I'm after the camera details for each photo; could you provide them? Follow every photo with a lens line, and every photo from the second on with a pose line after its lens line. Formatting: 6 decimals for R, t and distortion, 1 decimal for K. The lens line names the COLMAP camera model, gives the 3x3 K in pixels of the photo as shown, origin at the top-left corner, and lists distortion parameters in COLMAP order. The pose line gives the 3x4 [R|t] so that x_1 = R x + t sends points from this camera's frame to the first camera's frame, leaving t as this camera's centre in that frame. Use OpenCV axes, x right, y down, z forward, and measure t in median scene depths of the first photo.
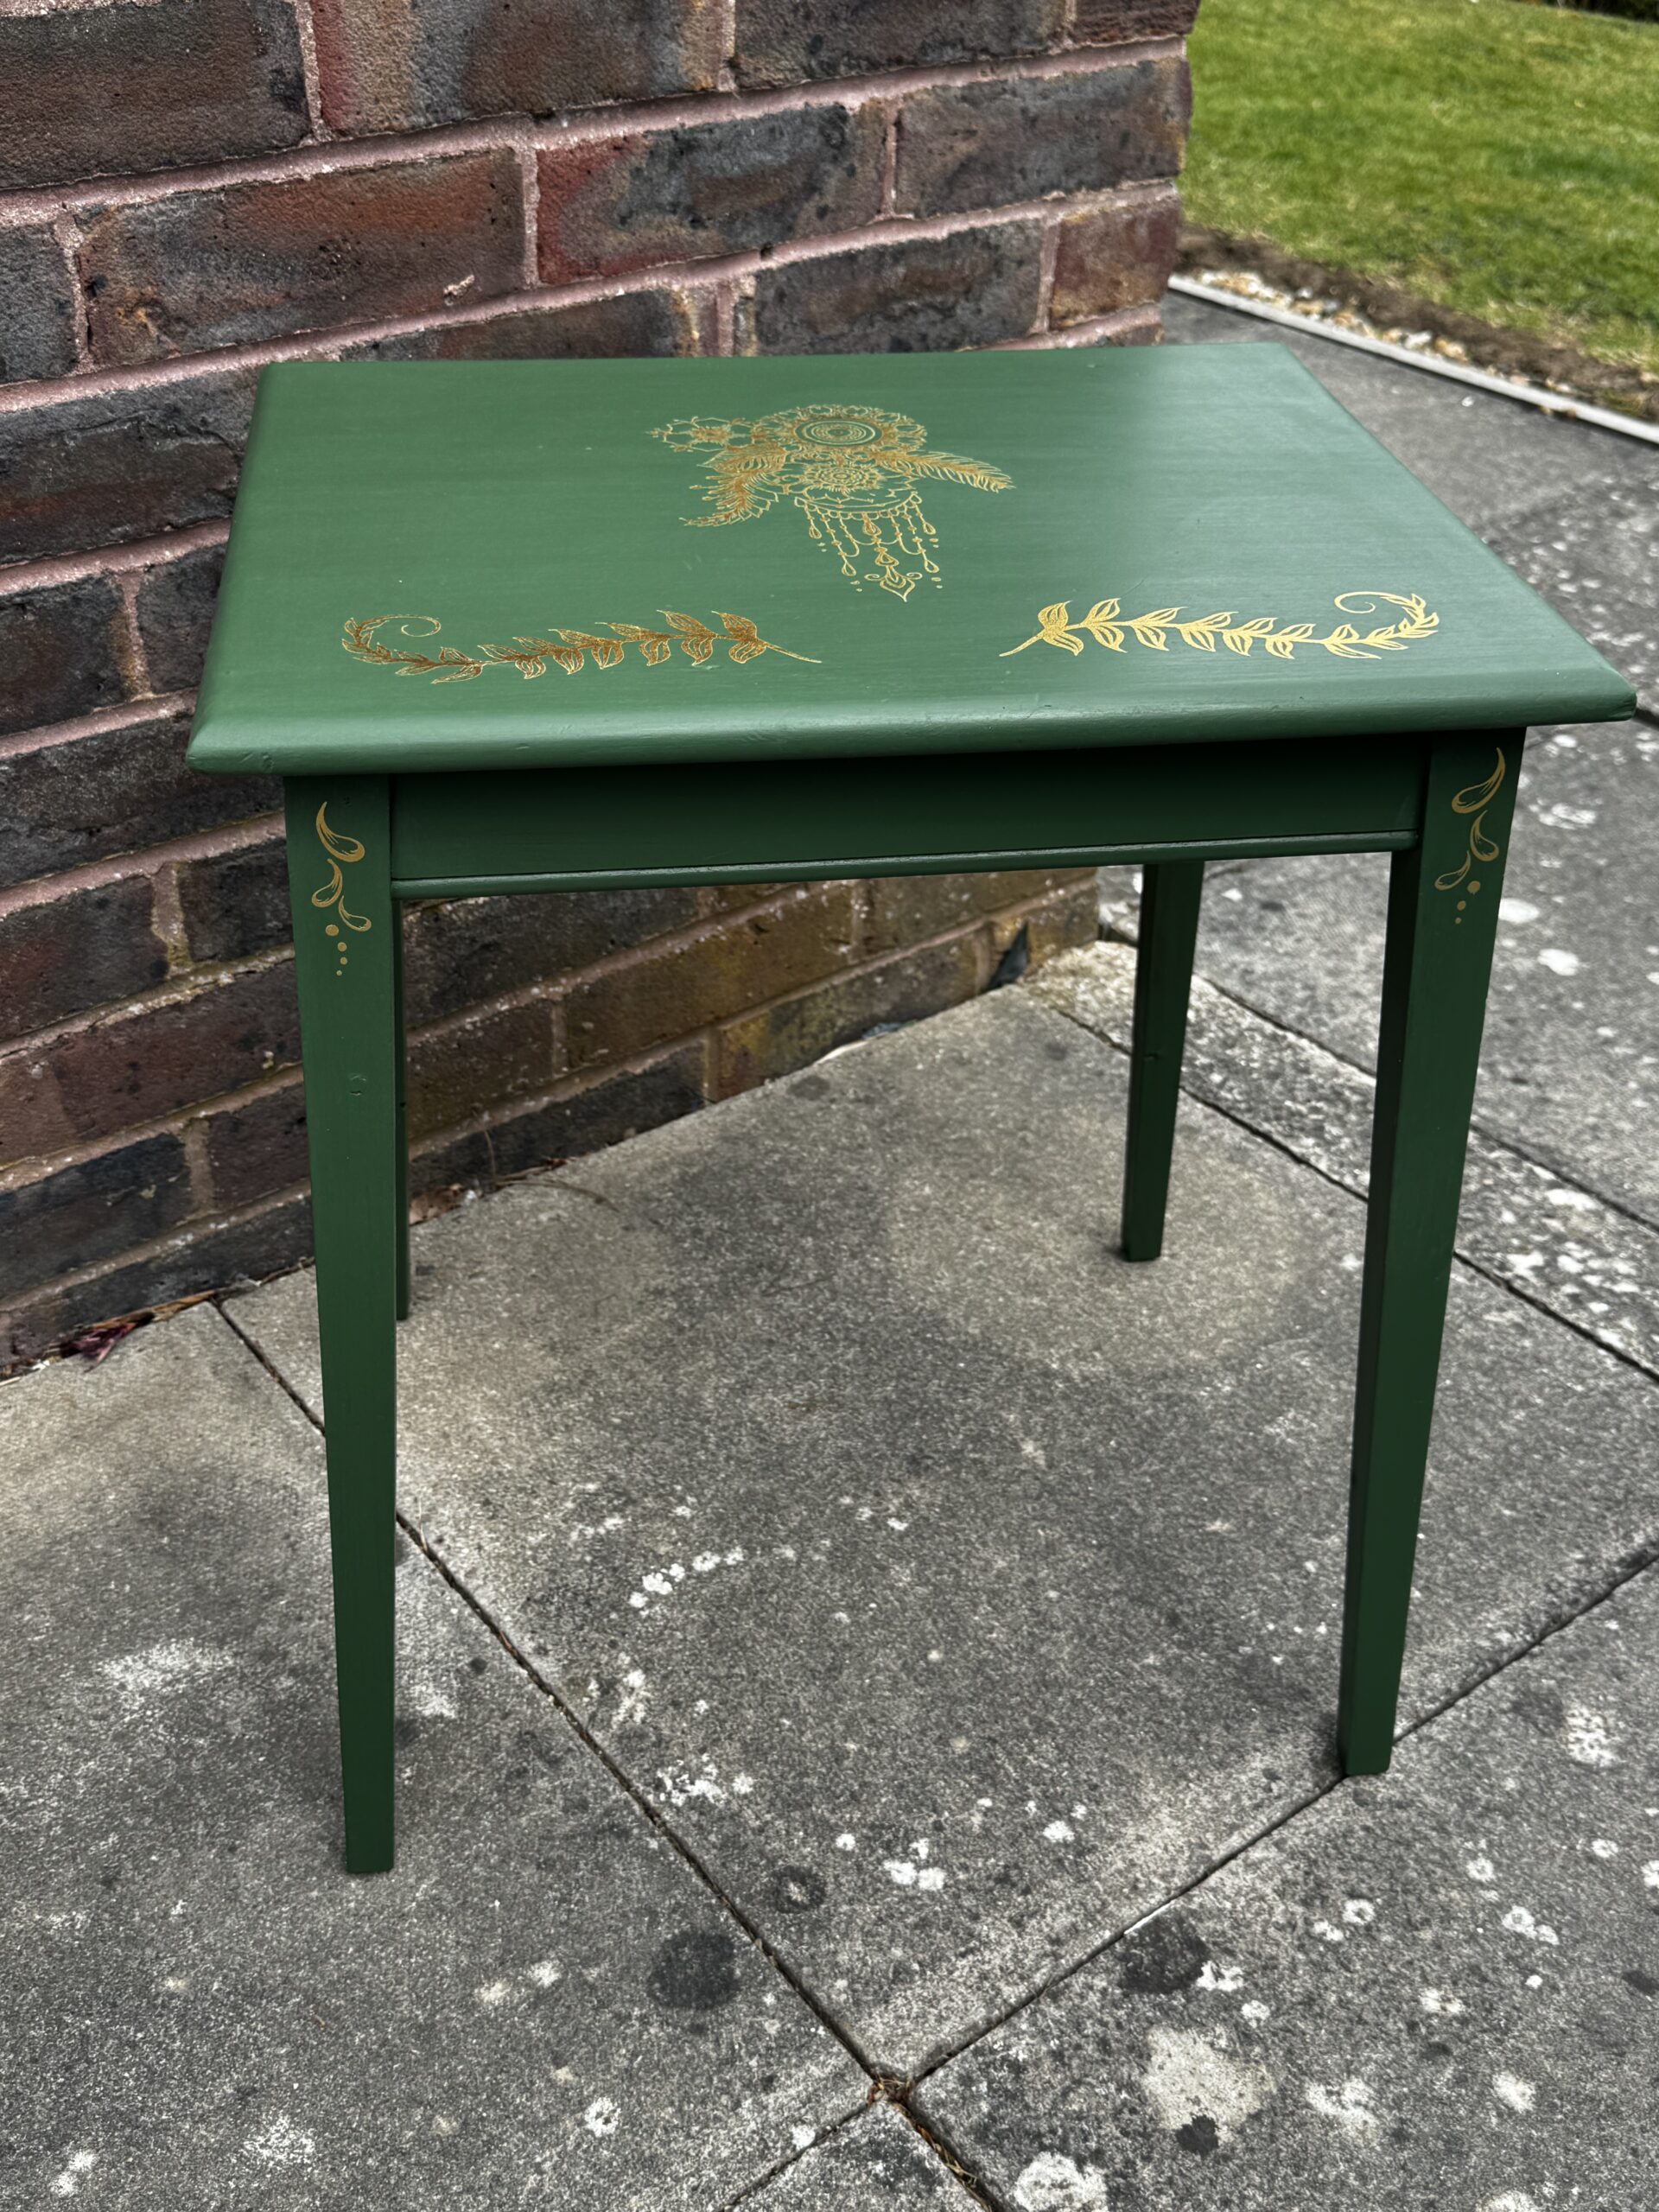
lens RADIAL K [[2438.5, 0, 815.9], [0, 2438.5, 1098.8], [0, 0, 1]] dist [0.052530, 0.000000]
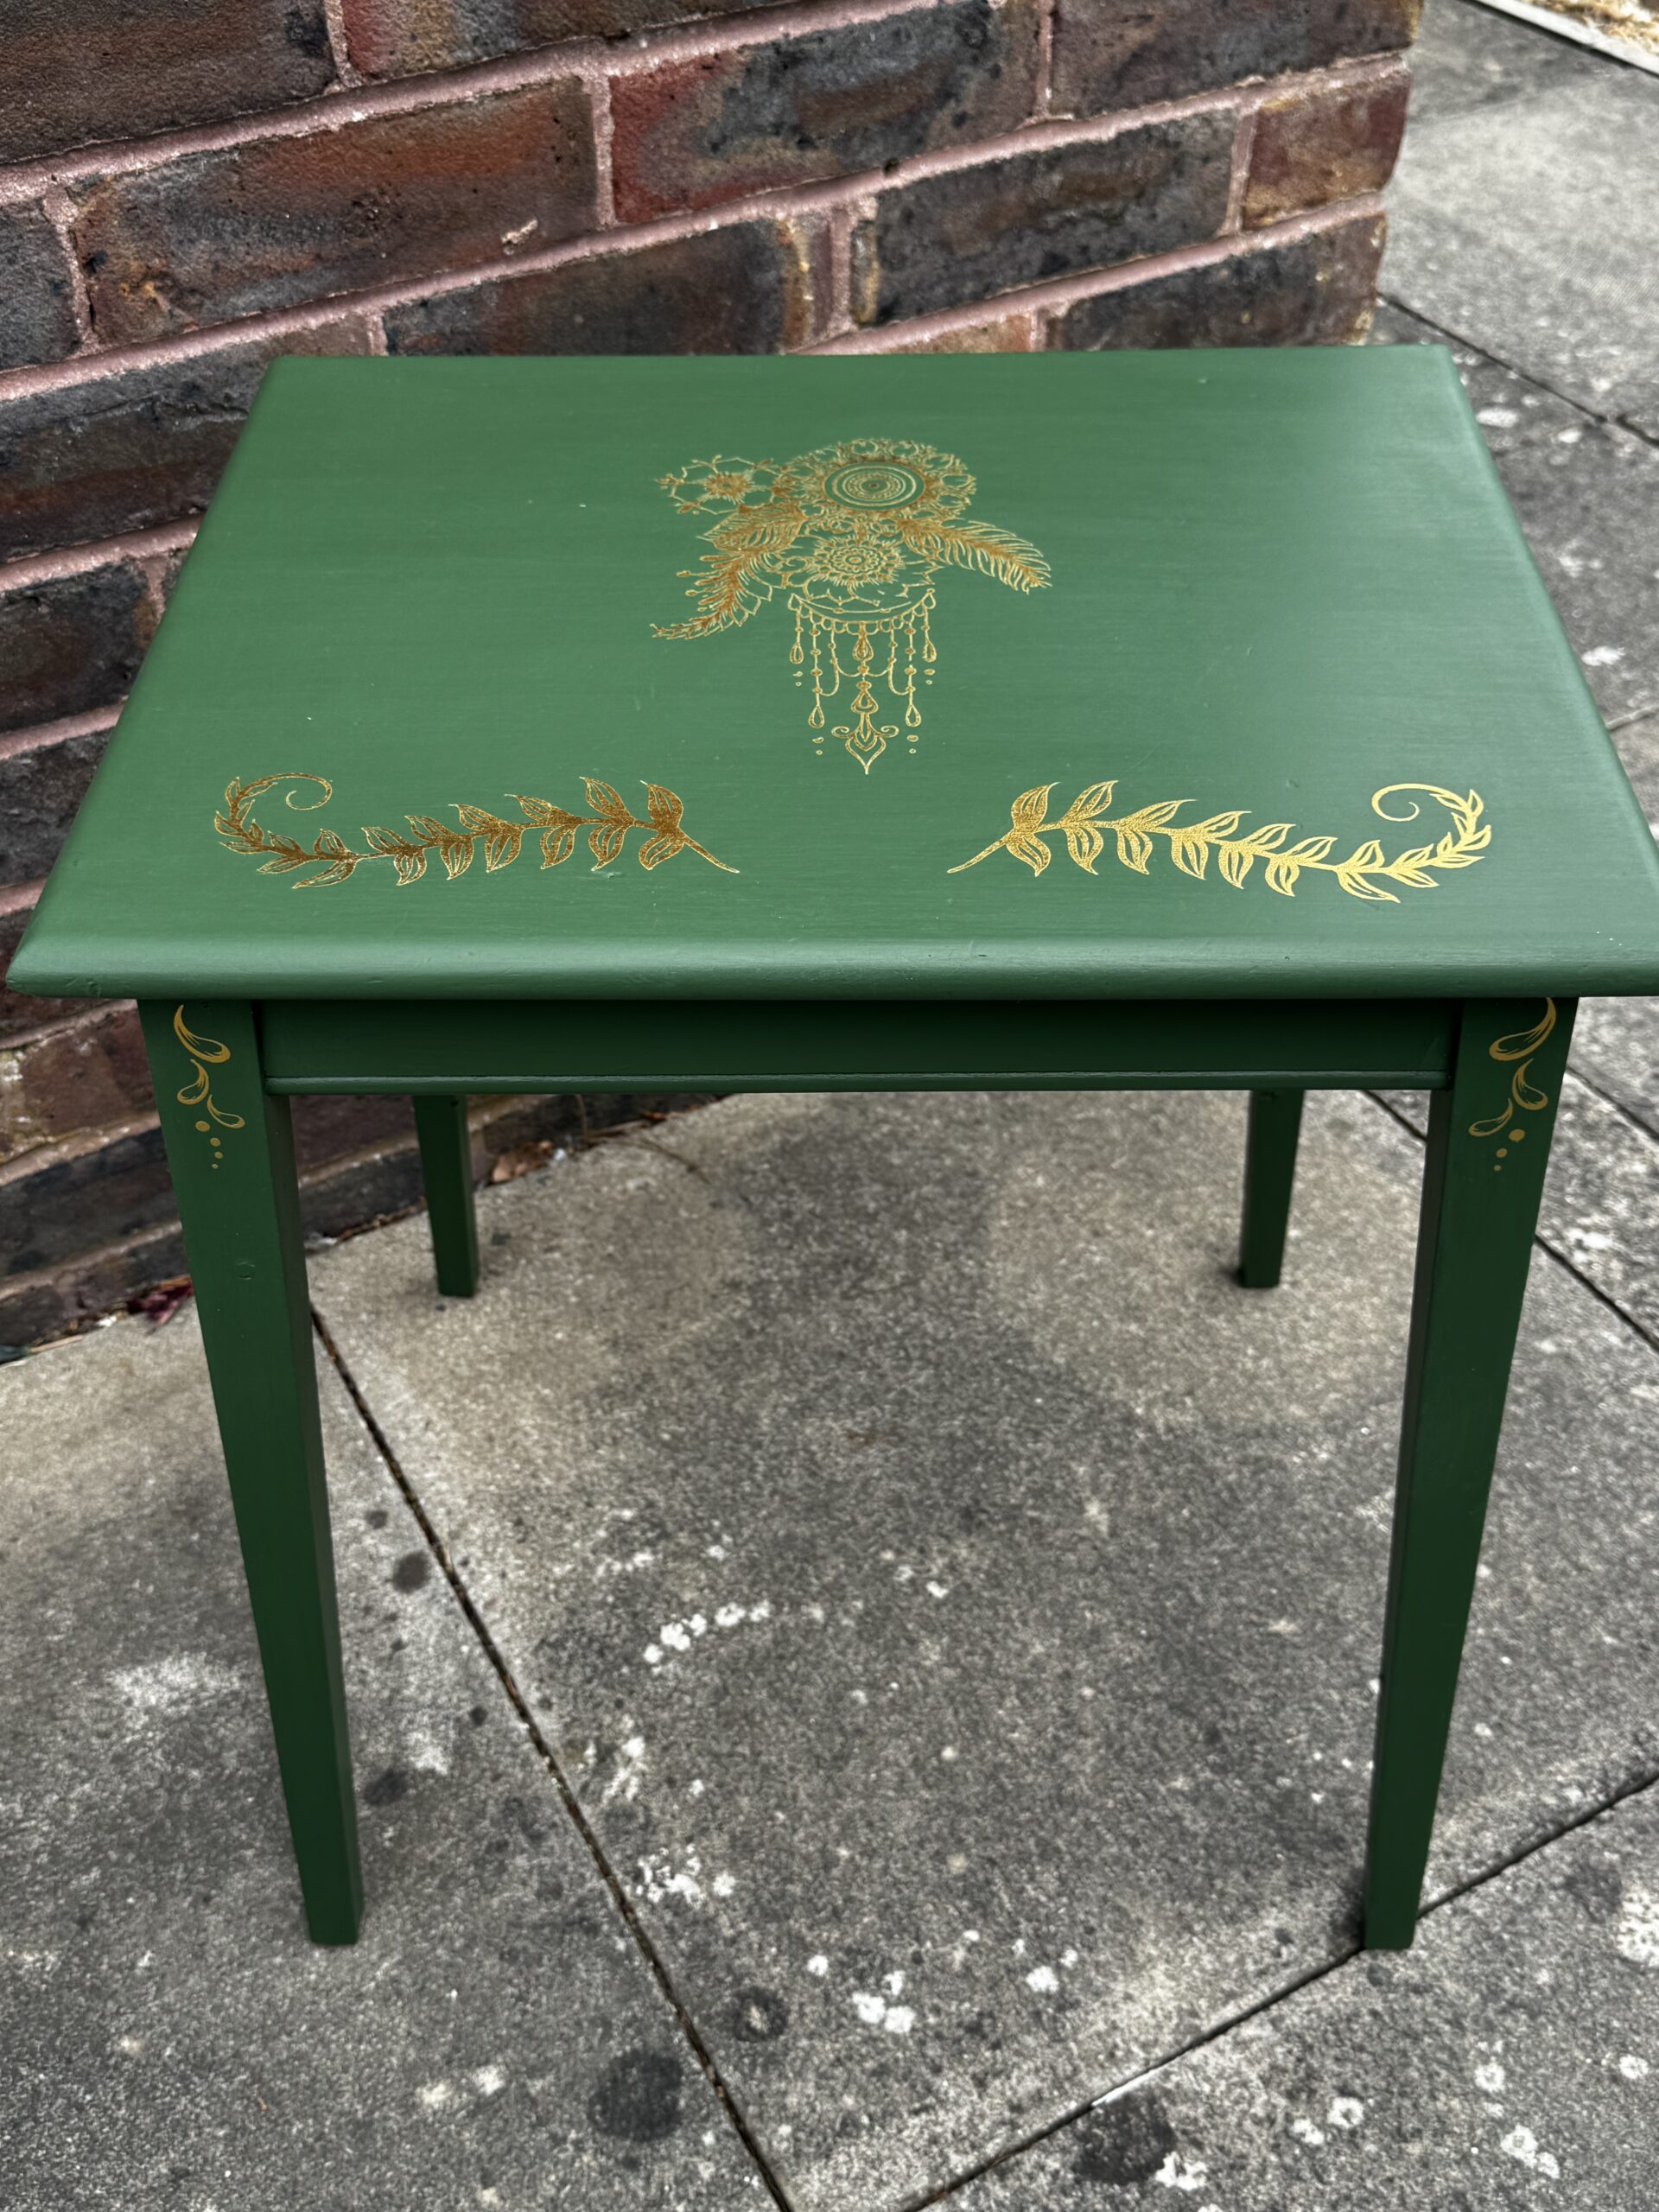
lens RADIAL K [[2438.5, 0, 804.7], [0, 2438.5, 1107.6], [0, 0, 1]] dist [0.052530, 0.000000]
pose [[0.987292, 0.074612, -0.140314, 0.110472], [-0.053037, 0.987009, 0.151660, -0.164416], [0.149807, -0.142291, 0.978423, 0.099747]]
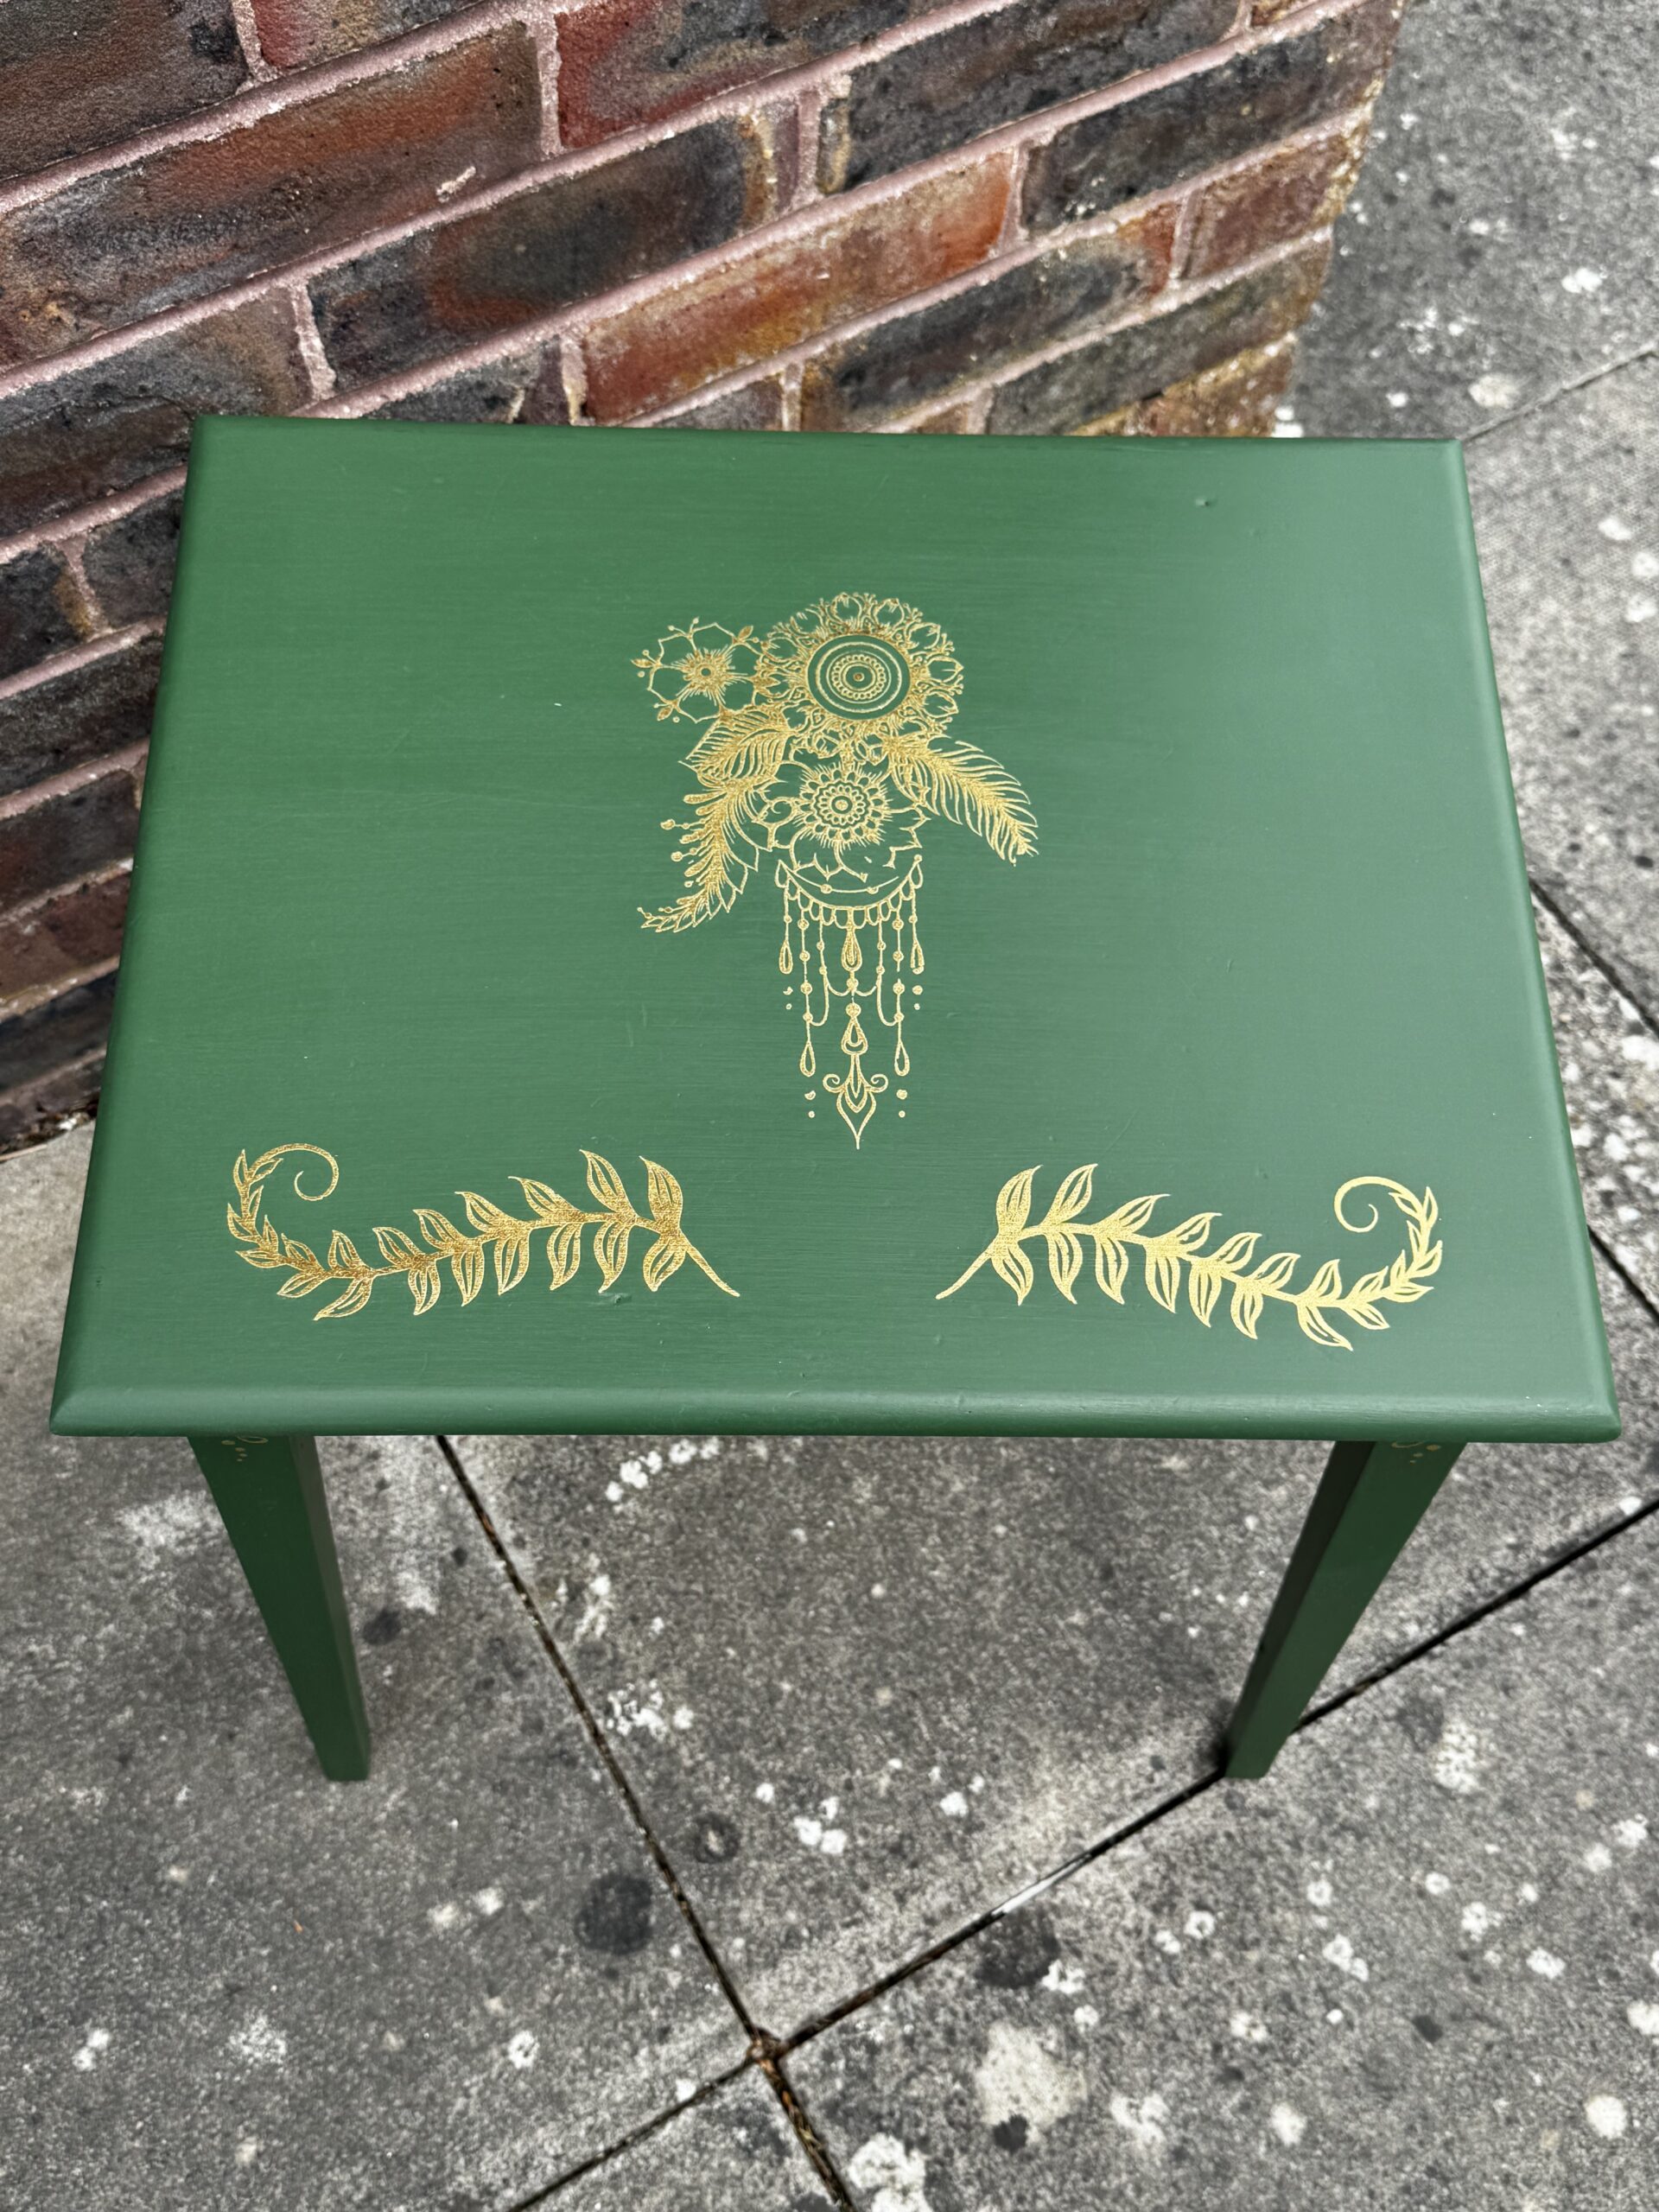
lens RADIAL K [[2438.5, 0, 832.7], [0, 2438.5, 1149.0], [0, 0, 1]] dist [0.052530, 0.000000]
pose [[0.991693, 0.122783, -0.038326, 0.047159], [-0.086014, 0.854579, 0.512148, -0.502307], [0.095636, -0.504597, 0.858042, 0.173334]]
